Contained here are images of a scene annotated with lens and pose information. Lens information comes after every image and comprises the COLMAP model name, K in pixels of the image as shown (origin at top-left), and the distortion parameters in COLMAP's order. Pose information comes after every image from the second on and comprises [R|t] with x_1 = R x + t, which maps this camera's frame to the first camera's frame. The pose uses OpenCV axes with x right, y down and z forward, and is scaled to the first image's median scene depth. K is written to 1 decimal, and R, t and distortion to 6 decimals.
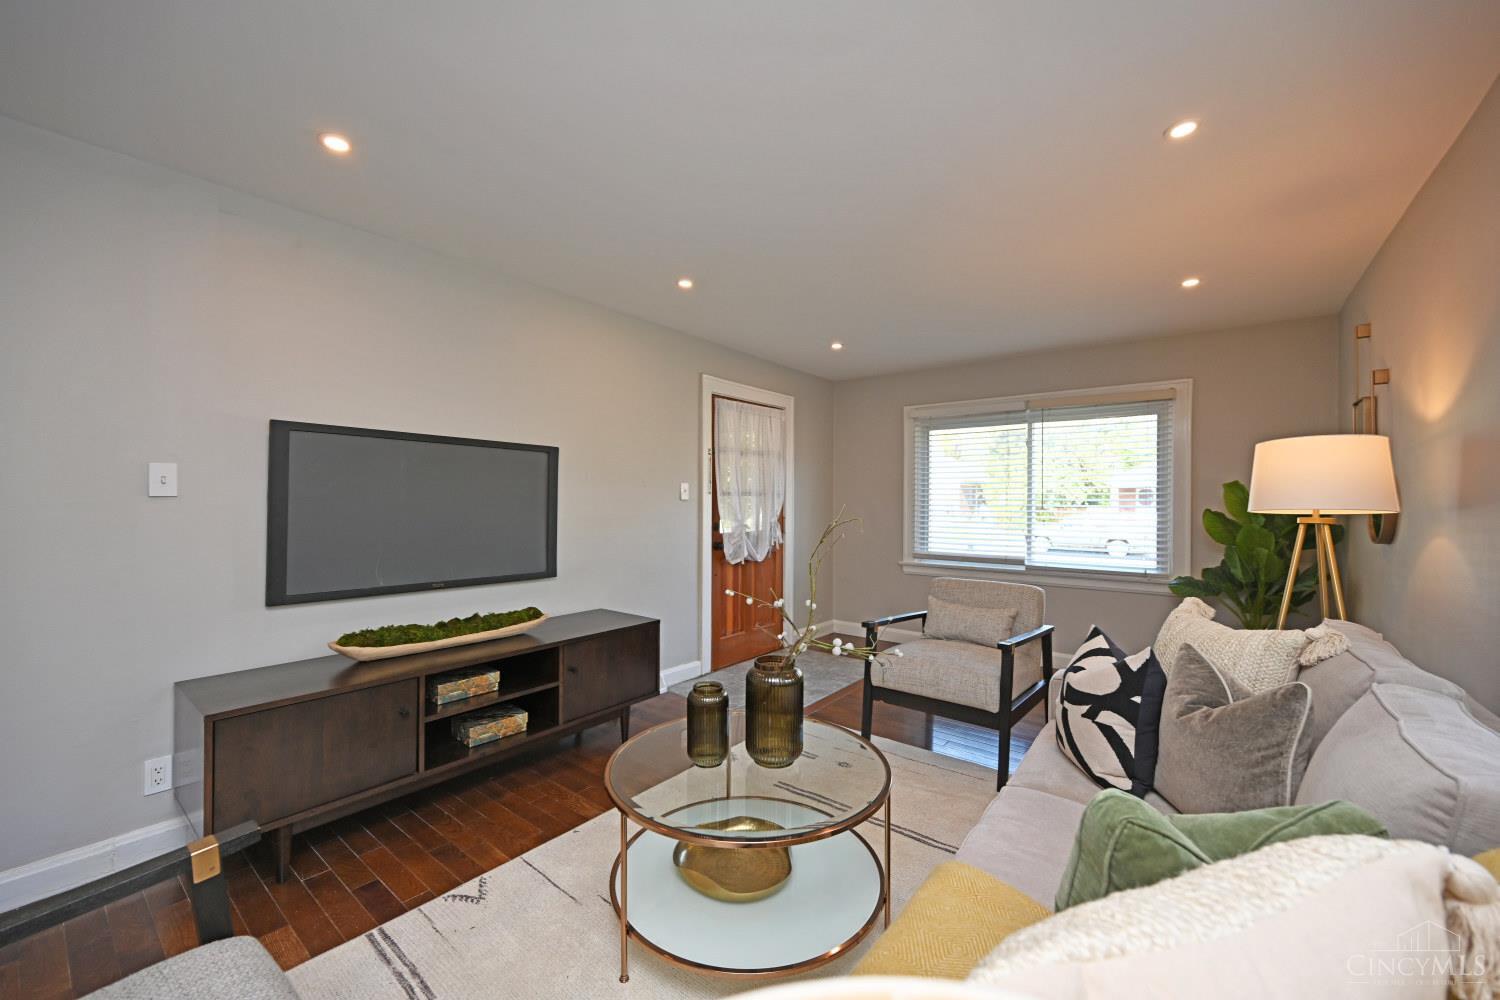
lens RADIAL K [[587.6, 0, 750.0], [0, 587.6, 500.0], [0, 0, 1]] dist [0.001507, 0.000079]
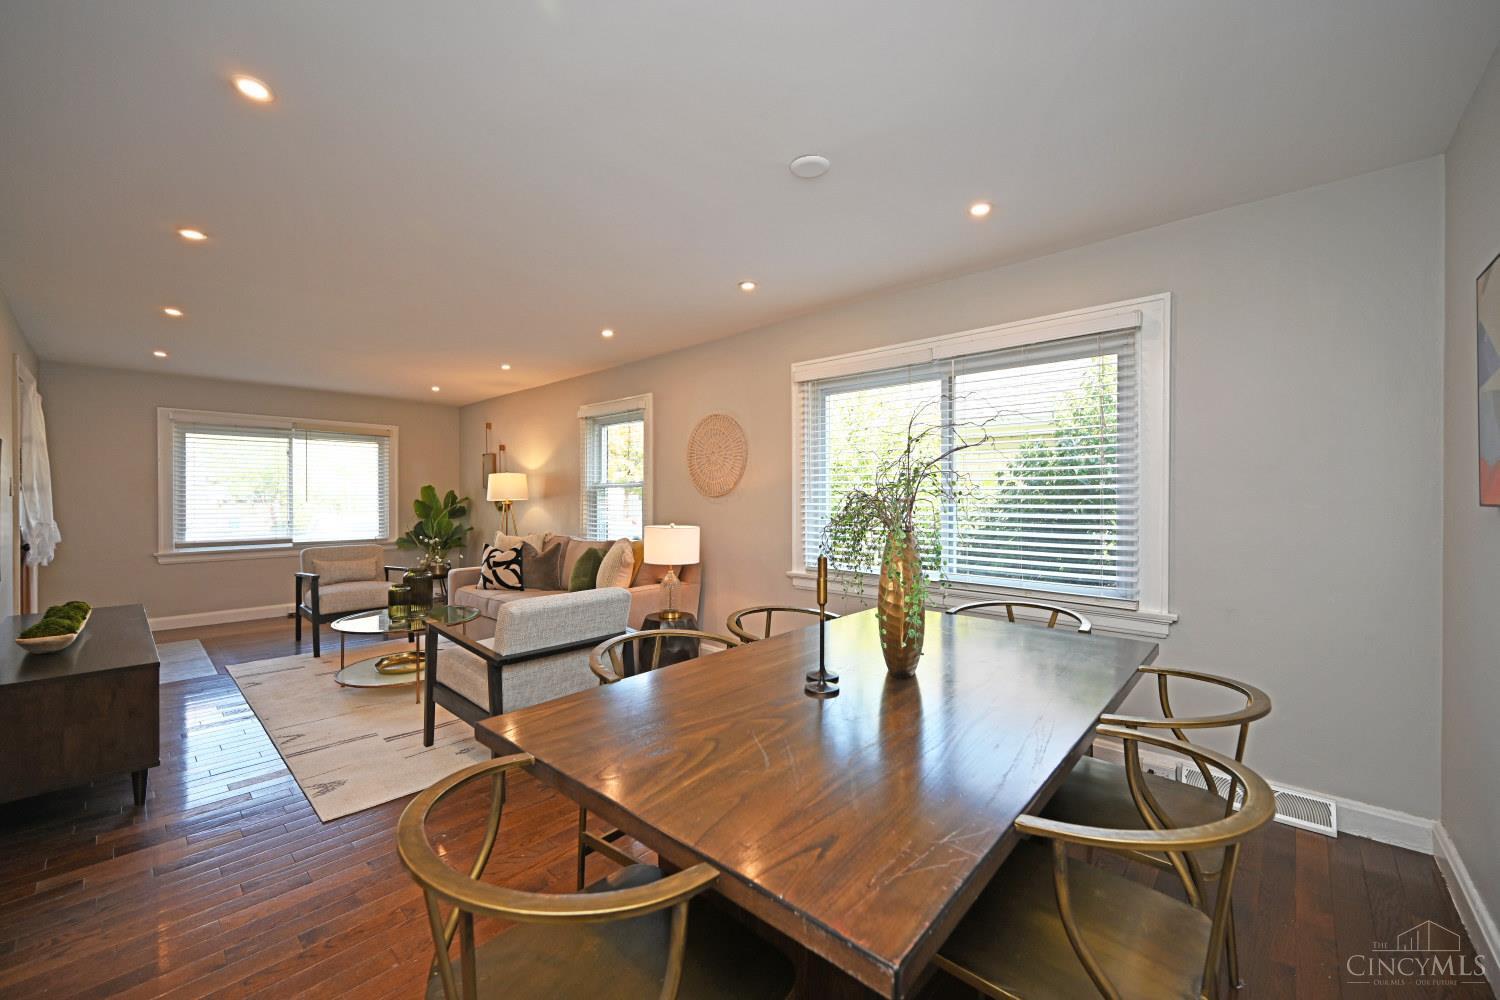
lens RADIAL K [[587.6, 0, 750.0], [0, 587.6, 500.0], [0, 0, 1]] dist [0.001507, 0.000079]
pose [[0.062107, -0.011410, 0.998004, -0.825810], [-0.000034, 0.999935, 0.011435, -0.003986], [-0.998070, -0.000744, 0.062102, -0.148135]]
